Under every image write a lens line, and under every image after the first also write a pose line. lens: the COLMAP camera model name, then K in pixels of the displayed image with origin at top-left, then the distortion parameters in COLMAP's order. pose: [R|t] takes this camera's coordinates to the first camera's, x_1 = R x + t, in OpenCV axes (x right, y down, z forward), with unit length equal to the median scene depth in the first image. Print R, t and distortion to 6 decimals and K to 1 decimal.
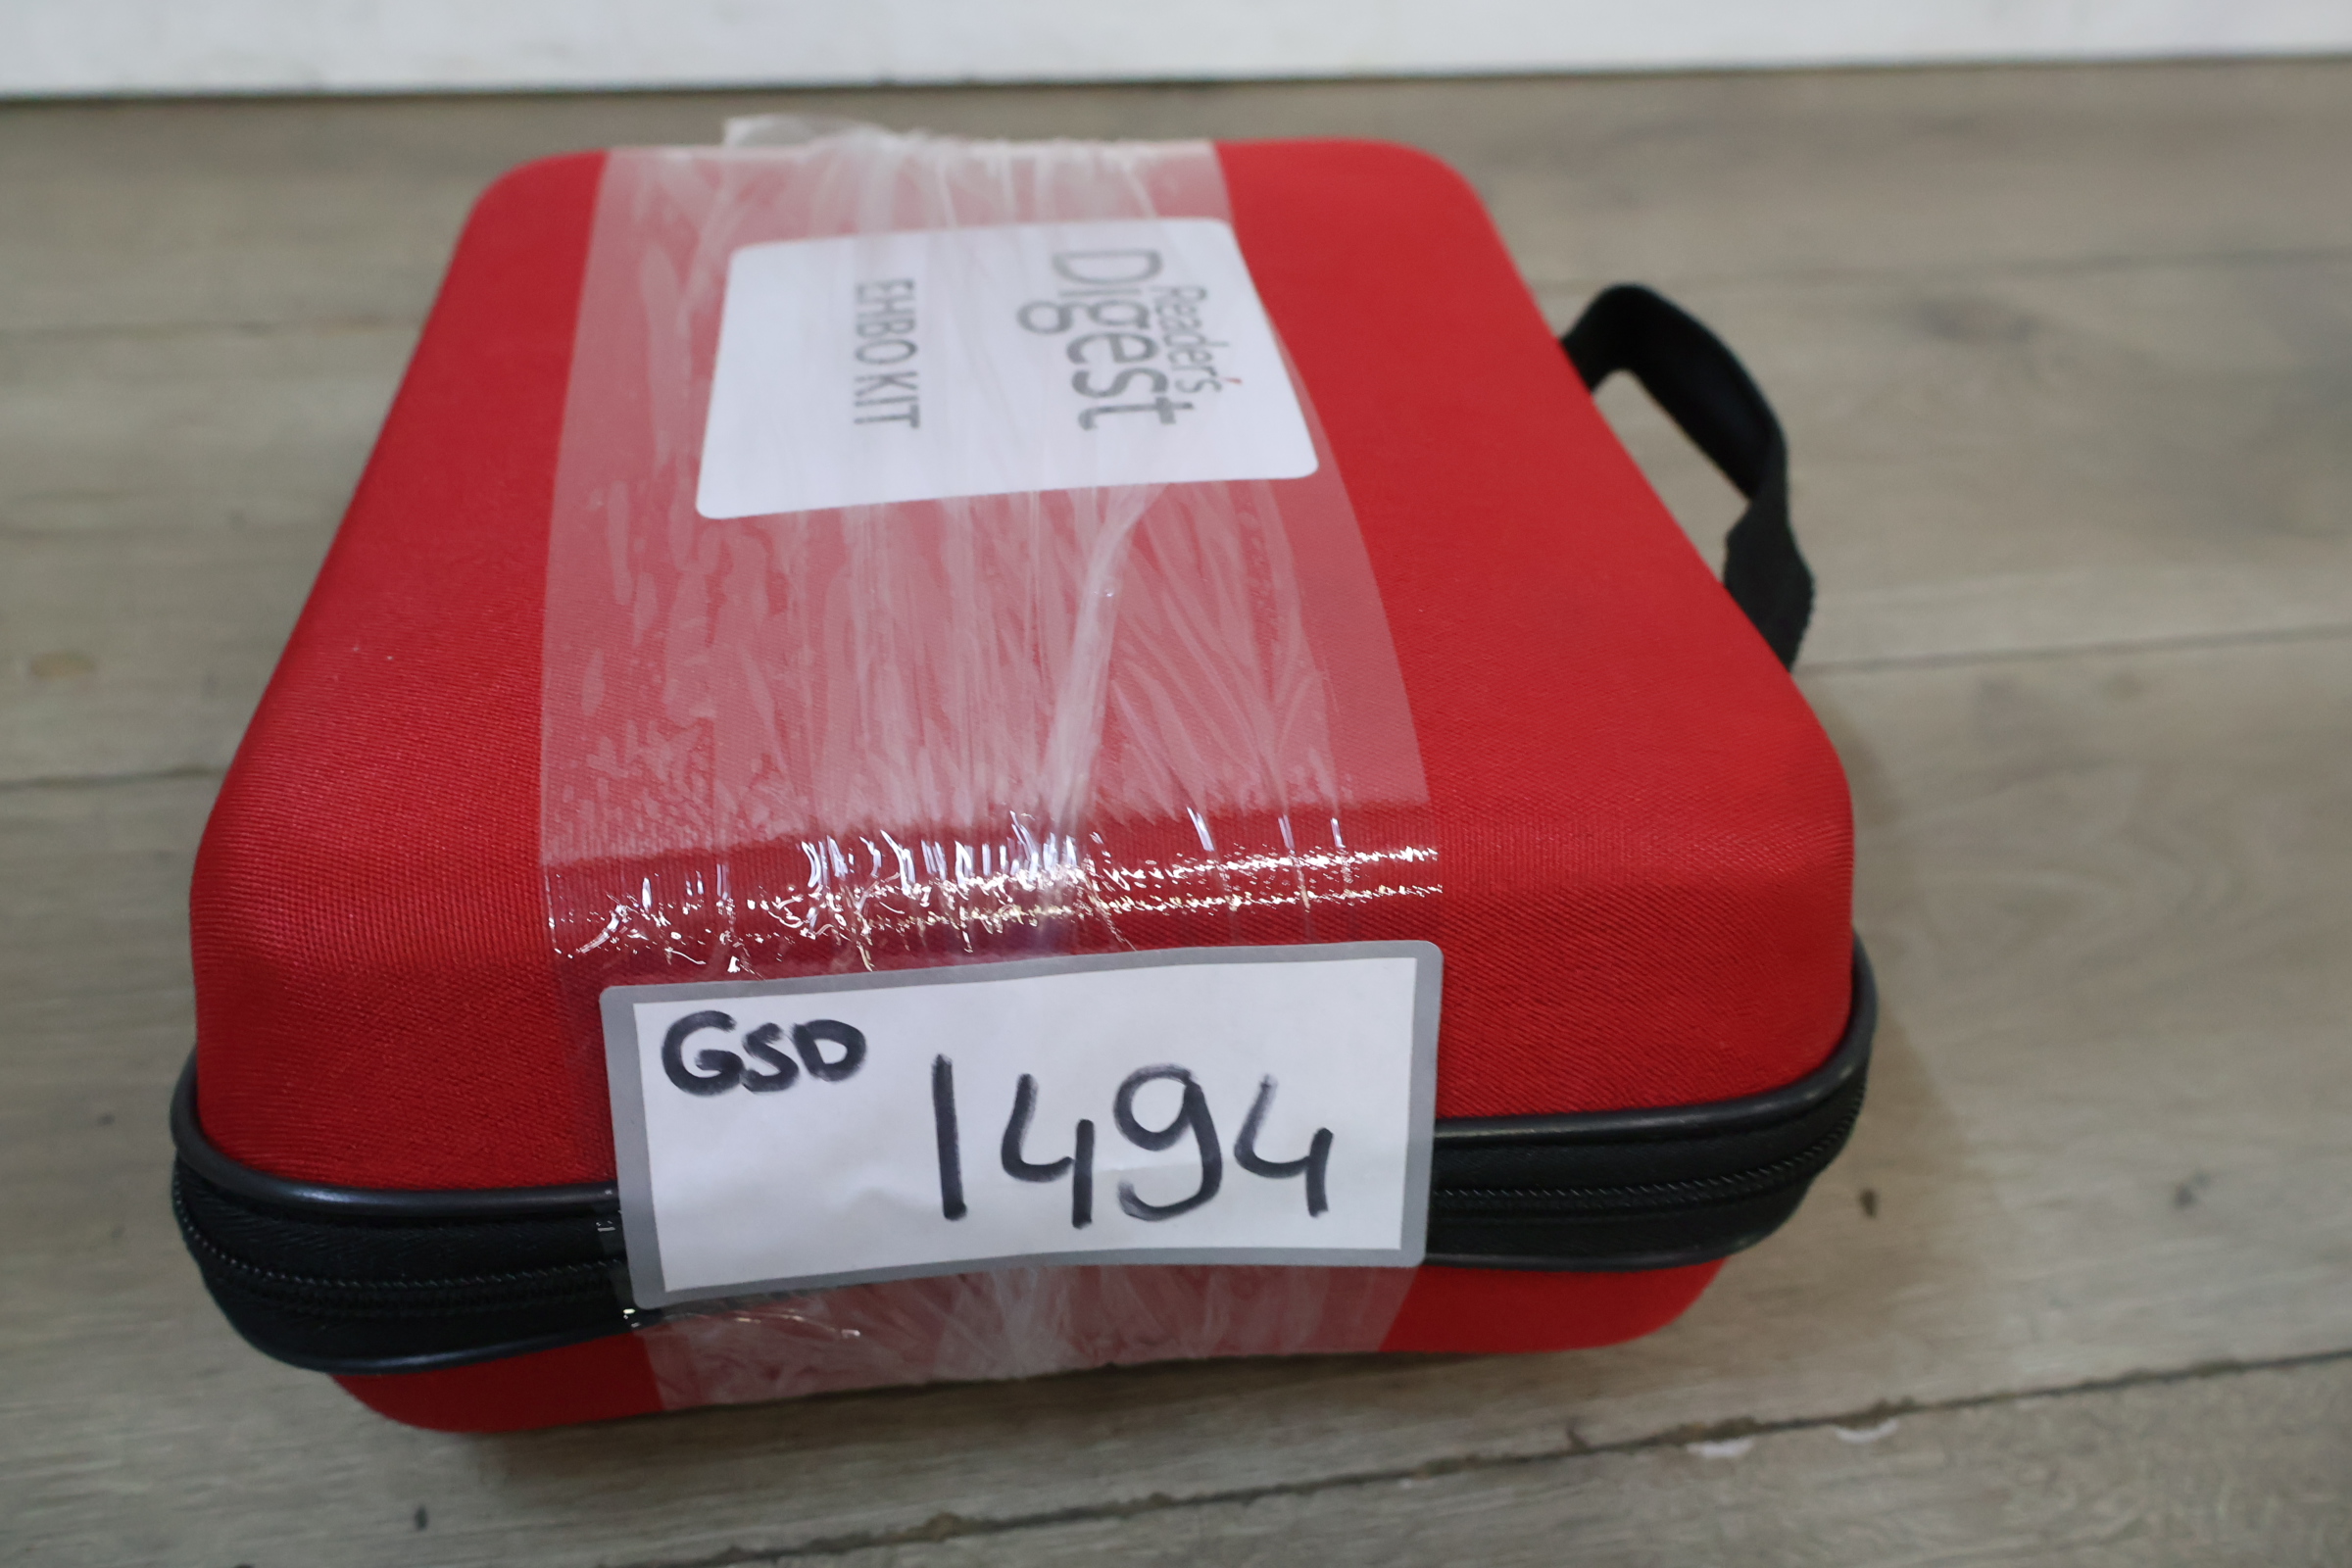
lens RADIAL K [[2086.1, 0, 1176.0], [0, 2086.1, 784.0], [0, 0, 1]] dist [0.018381, 0.000058]
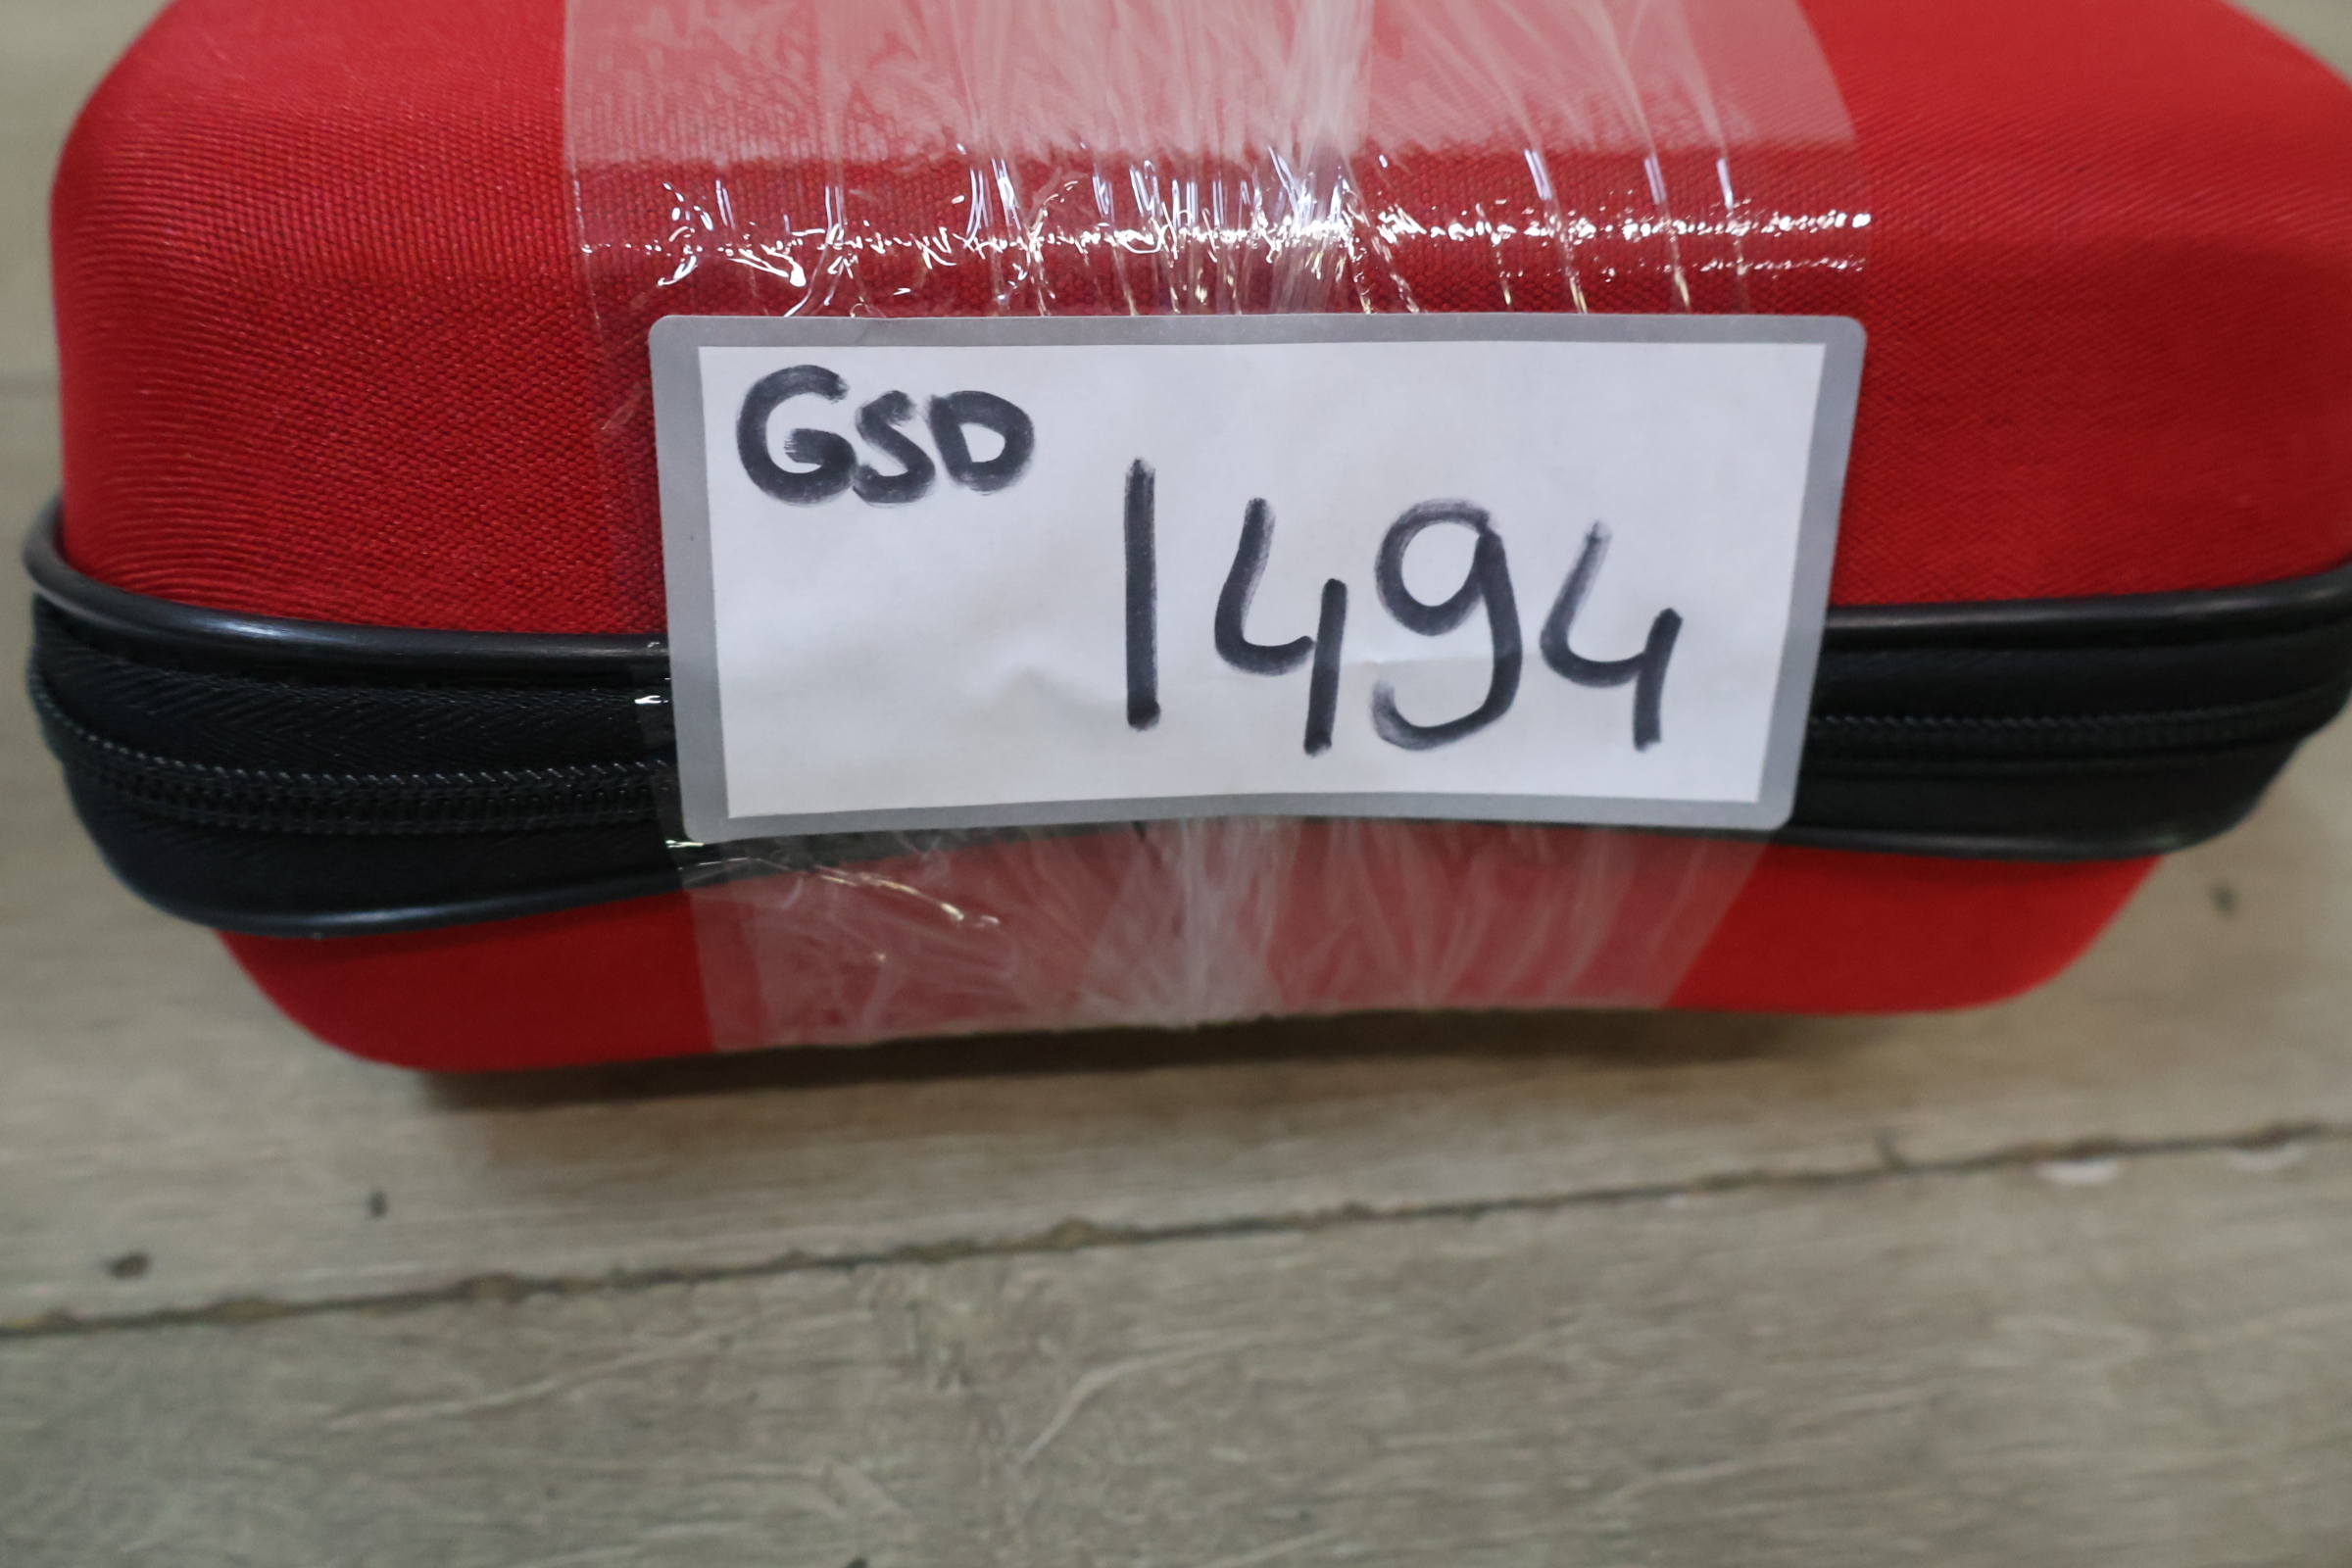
lens RADIAL K [[2086.1, 0, 1176.0], [0, 2086.1, 784.0], [0, 0, 1]] dist [0.018381, 0.000058]
pose [[0.999730, 0.022130, 0.007018, -0.097977], [-0.022192, 0.999713, 0.008980, 0.218788], [-0.006818, -0.009133, 0.999935, 0.294413]]
